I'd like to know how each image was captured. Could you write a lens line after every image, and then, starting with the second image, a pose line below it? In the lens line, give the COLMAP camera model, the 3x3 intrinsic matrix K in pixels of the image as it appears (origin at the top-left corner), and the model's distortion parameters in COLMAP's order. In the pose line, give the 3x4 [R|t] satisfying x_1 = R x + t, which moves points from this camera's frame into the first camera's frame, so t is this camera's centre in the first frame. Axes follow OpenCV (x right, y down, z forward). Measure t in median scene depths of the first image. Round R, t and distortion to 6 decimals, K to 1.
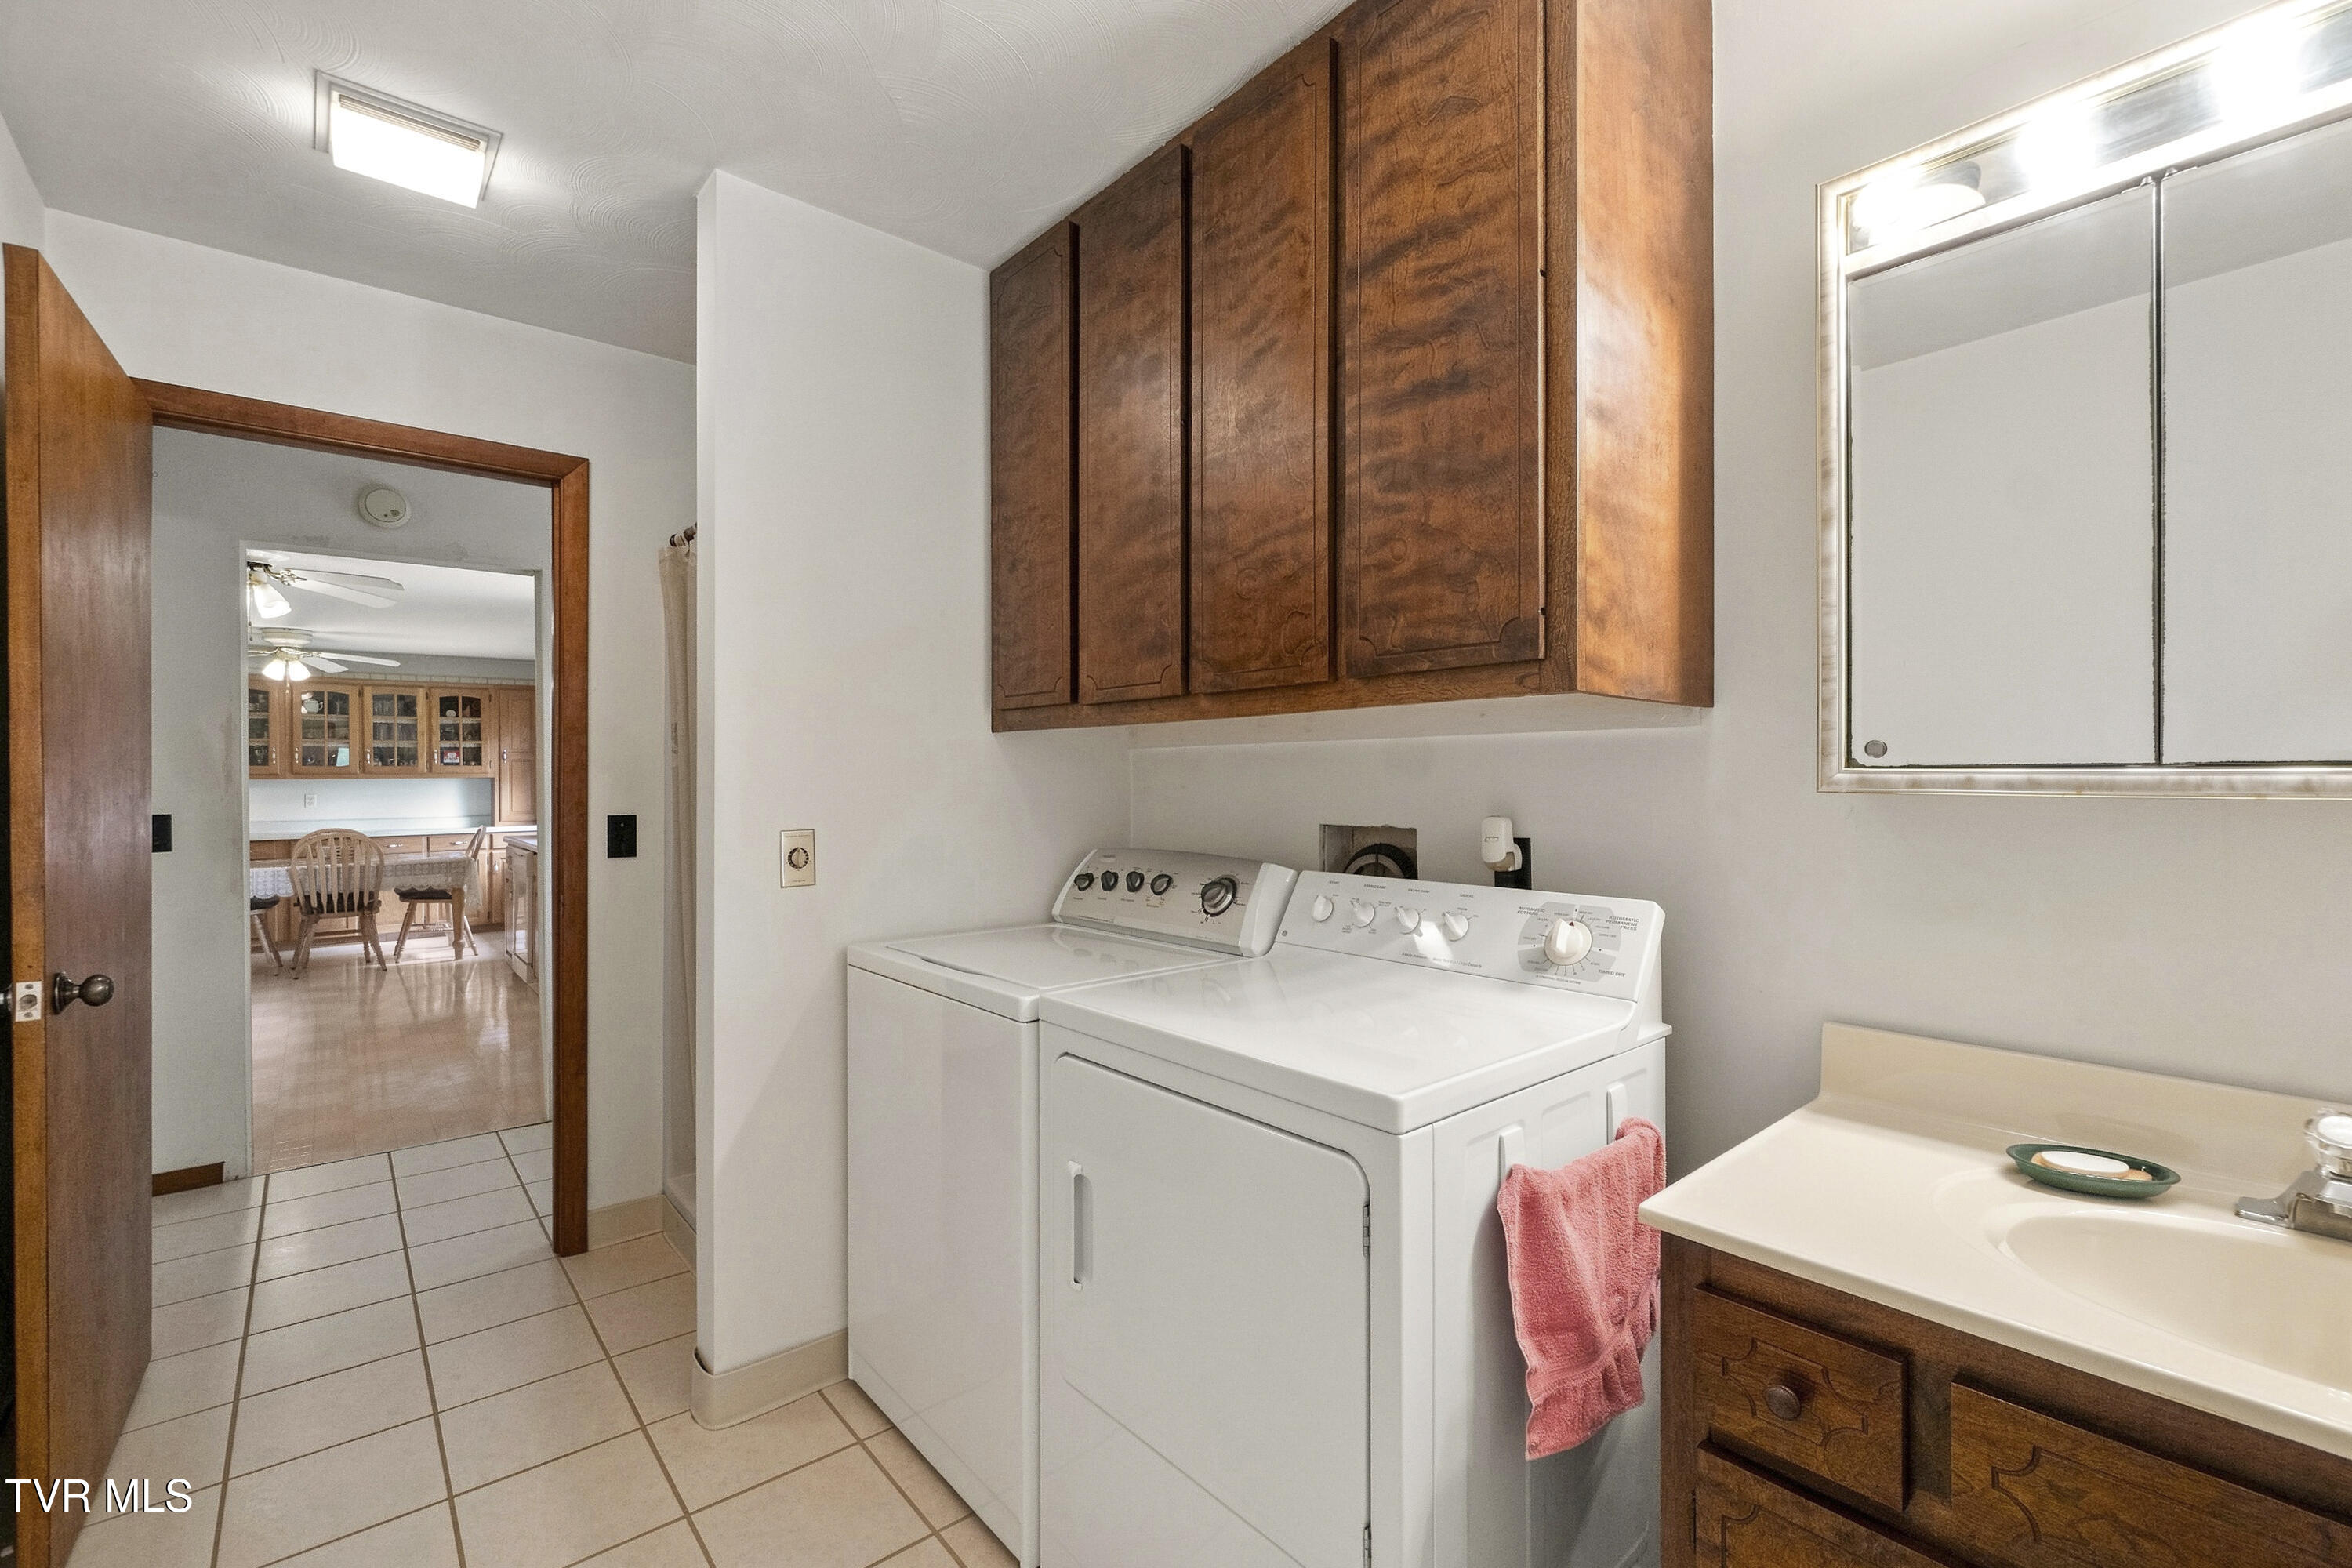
lens RADIAL K [[1039.8, 0, 1170.5], [0, 1039.8, 778.9], [0, 0, 1]] dist [0.000434, 0.000273]
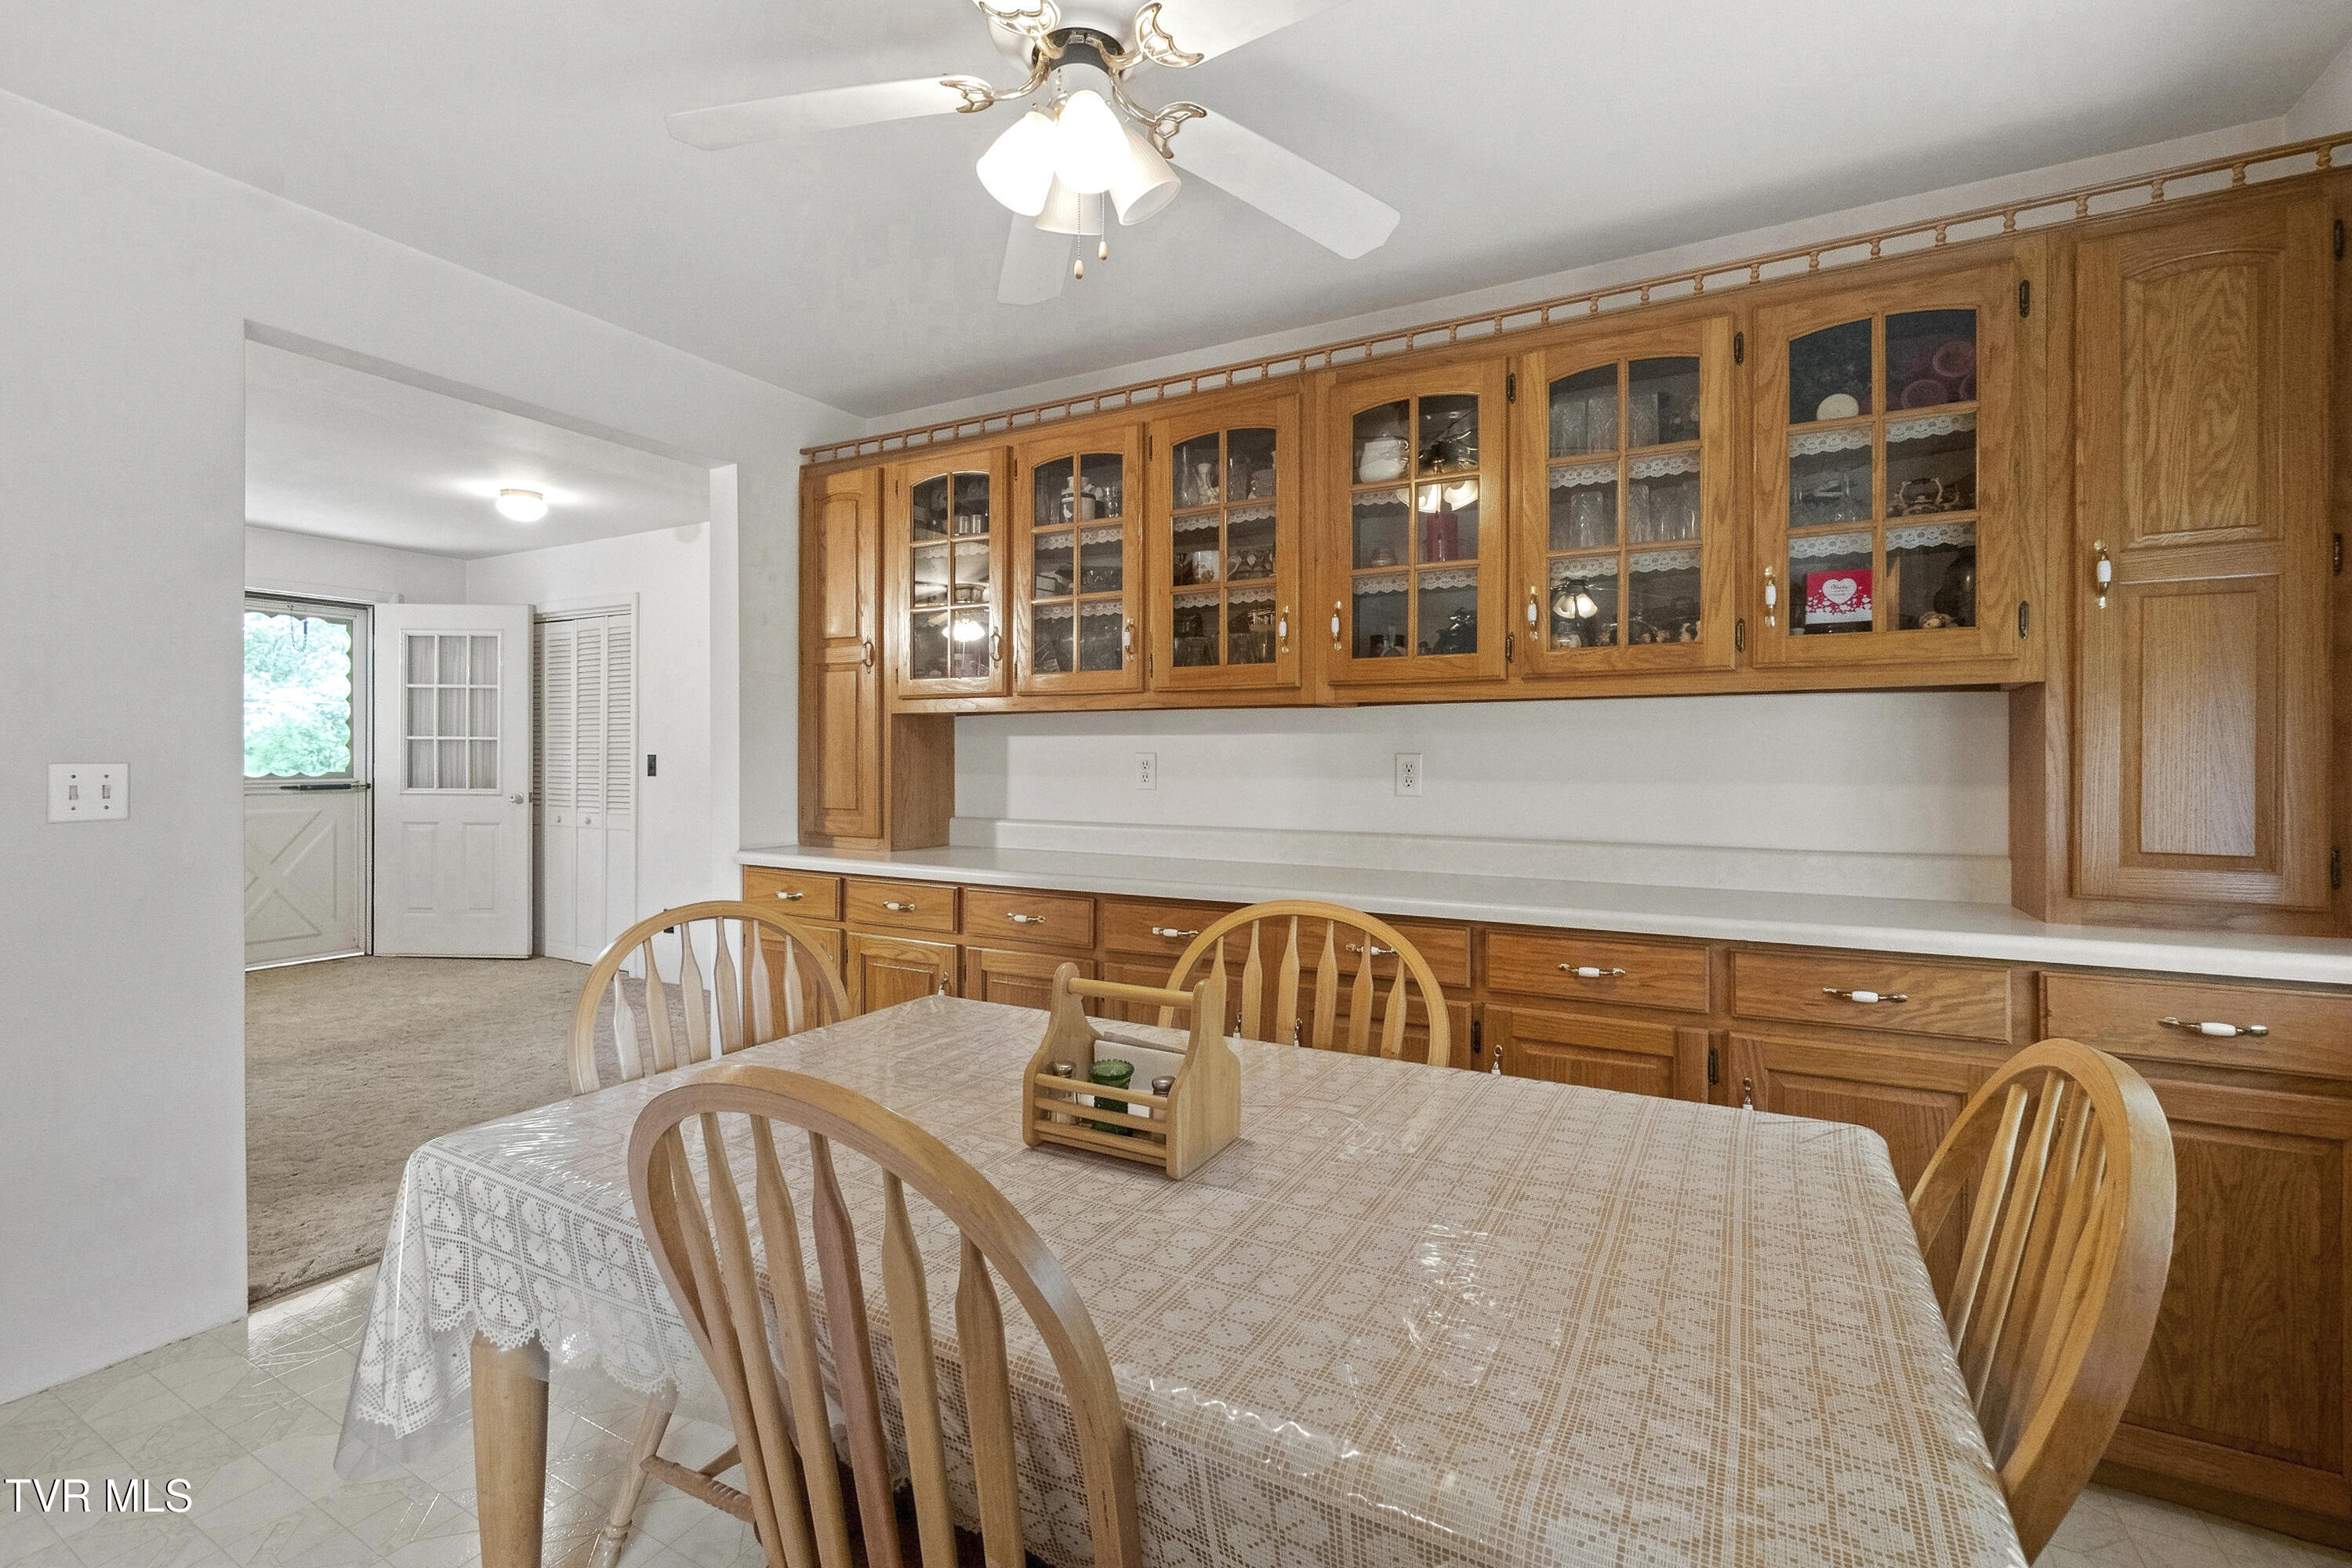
lens RADIAL K [[1034.0, 0, 1178.4], [0, 1034.0, 753.4], [0, 0, 1]] dist [-0.000250, 0.000083]
pose [[0.373225, 0.009099, -0.927696, -0.550631], [-0.004614, 0.999958, 0.007952, 0.011912], [0.927729, 0.001313, 0.373251, 0.804726]]
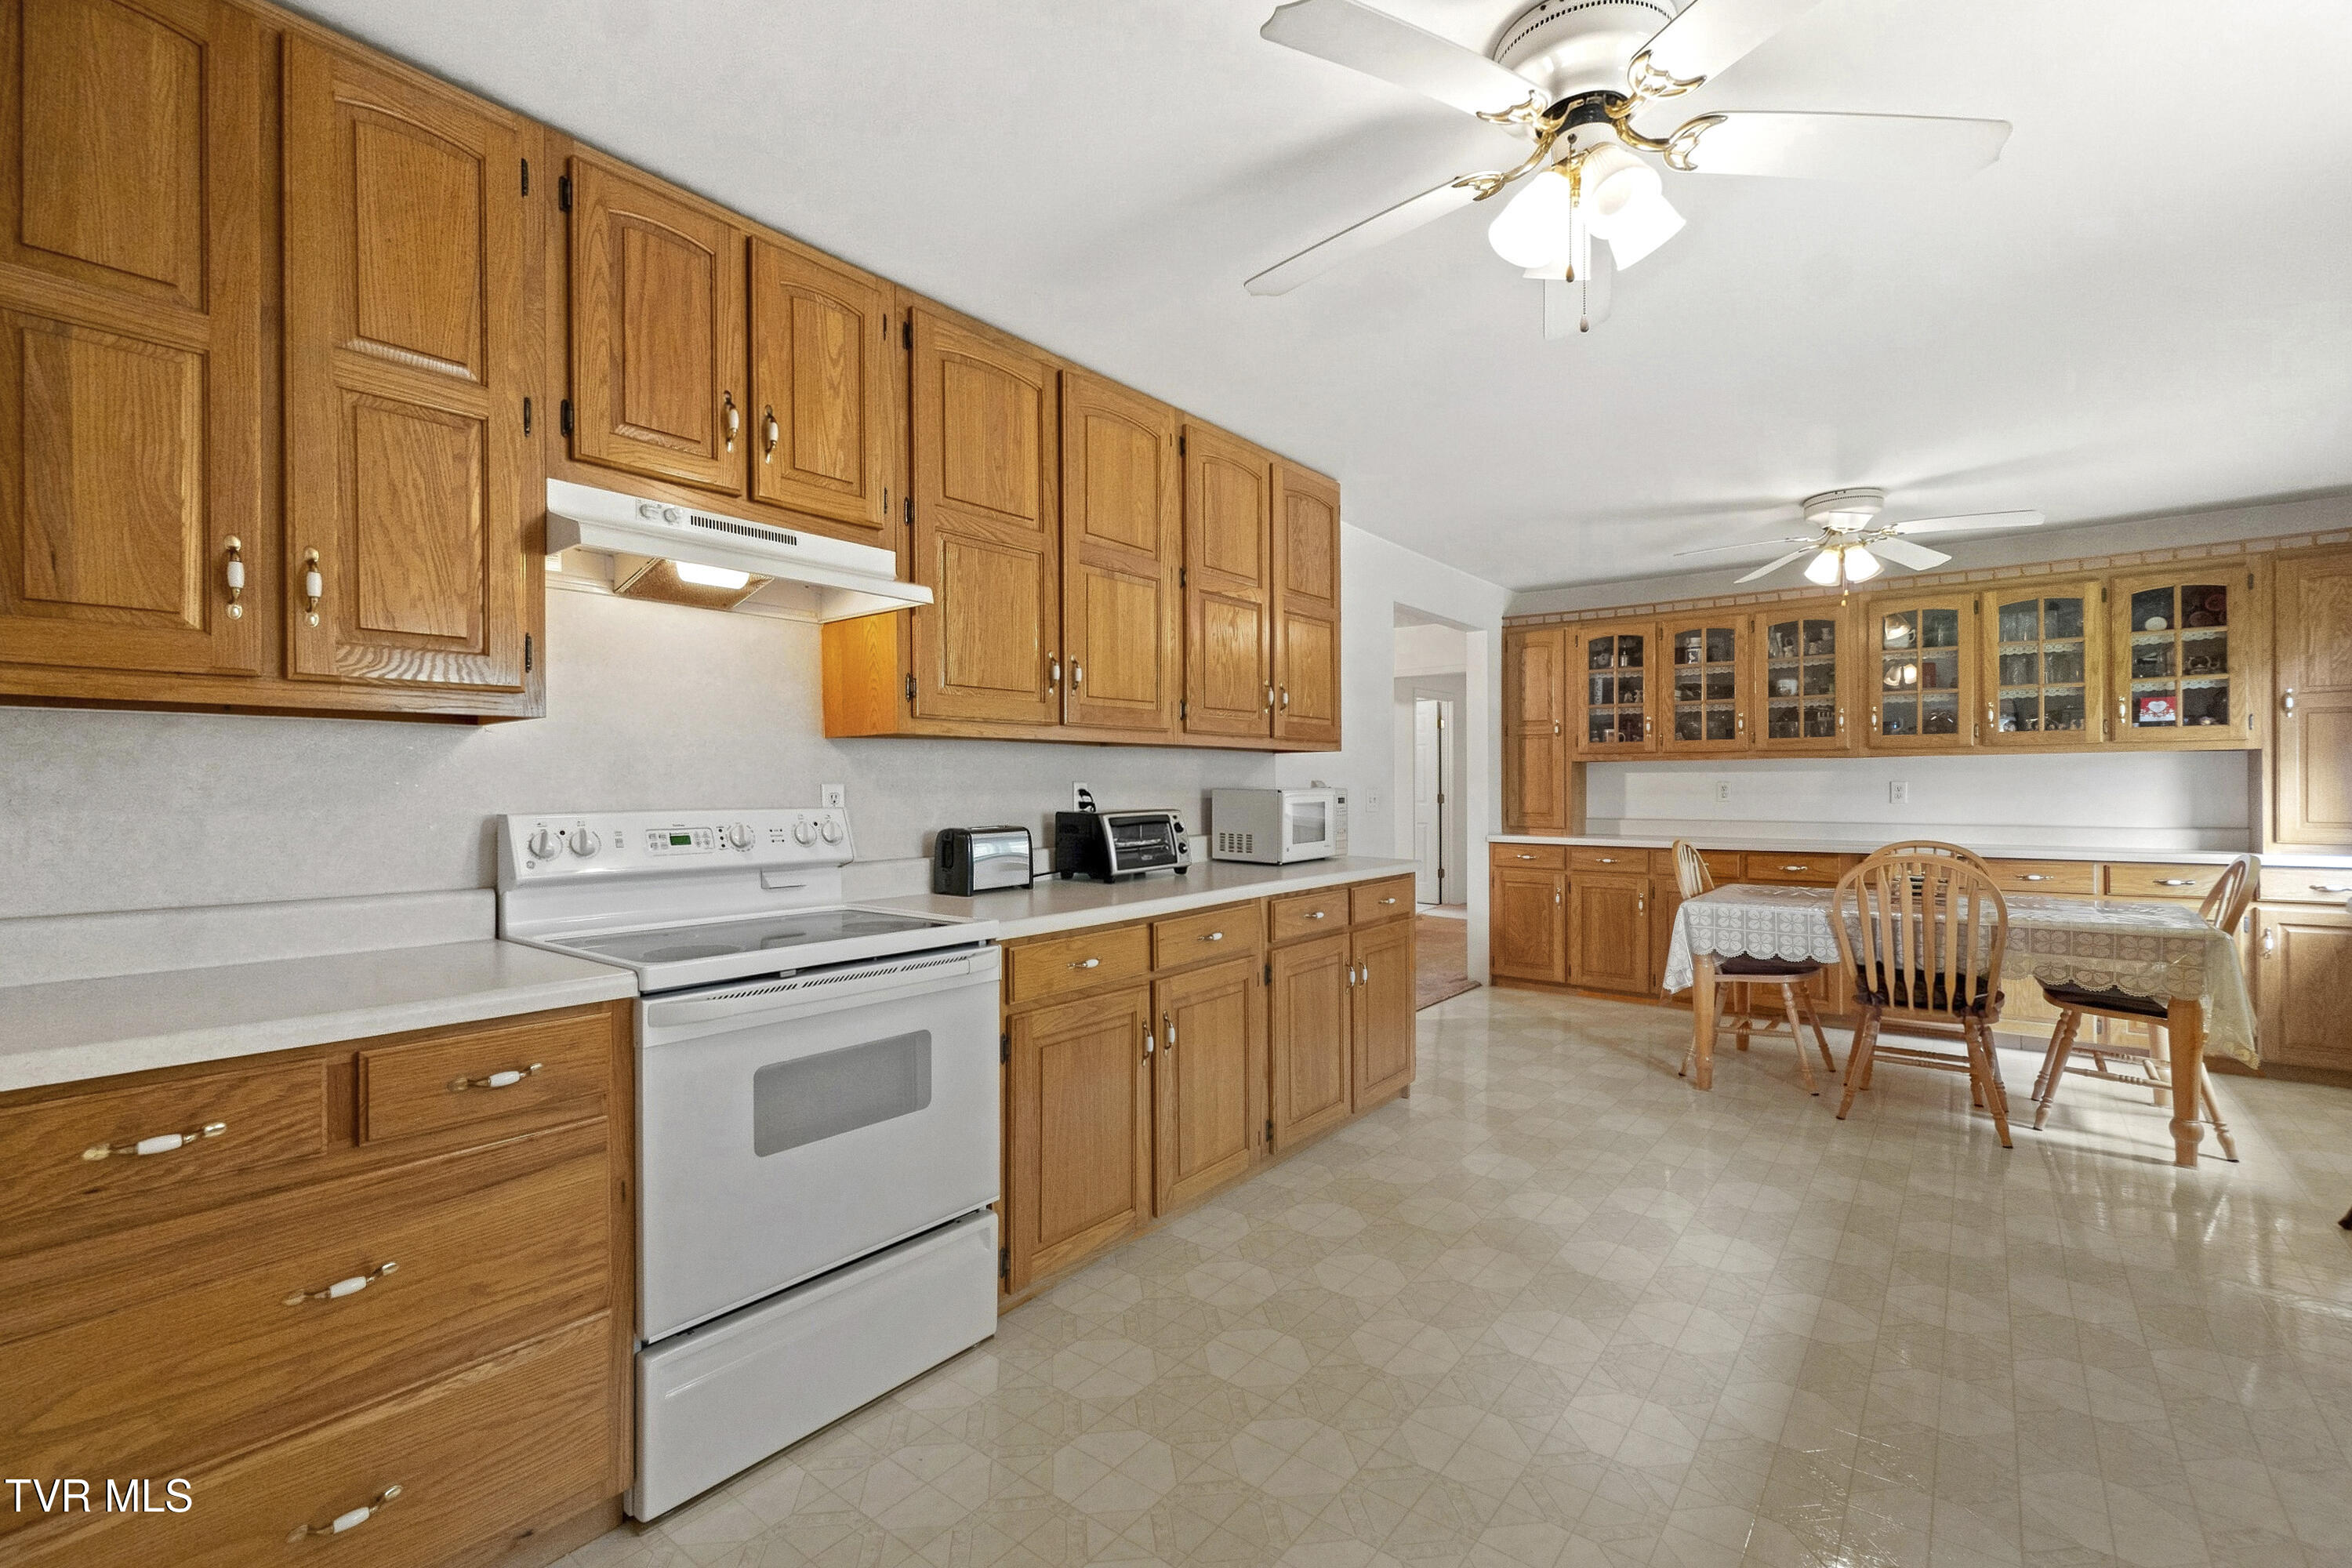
lens RADIAL K [[1039.8, 0, 1170.5], [0, 1039.8, 778.9], [0, 0, 1]] dist [0.000434, 0.000273]
pose [[0.218705, -0.000597, -0.975791, -0.312311], [-0.001120, 0.999999, -0.000863, 0.013722], [0.975790, 0.001281, 0.218704, 0.434528]]
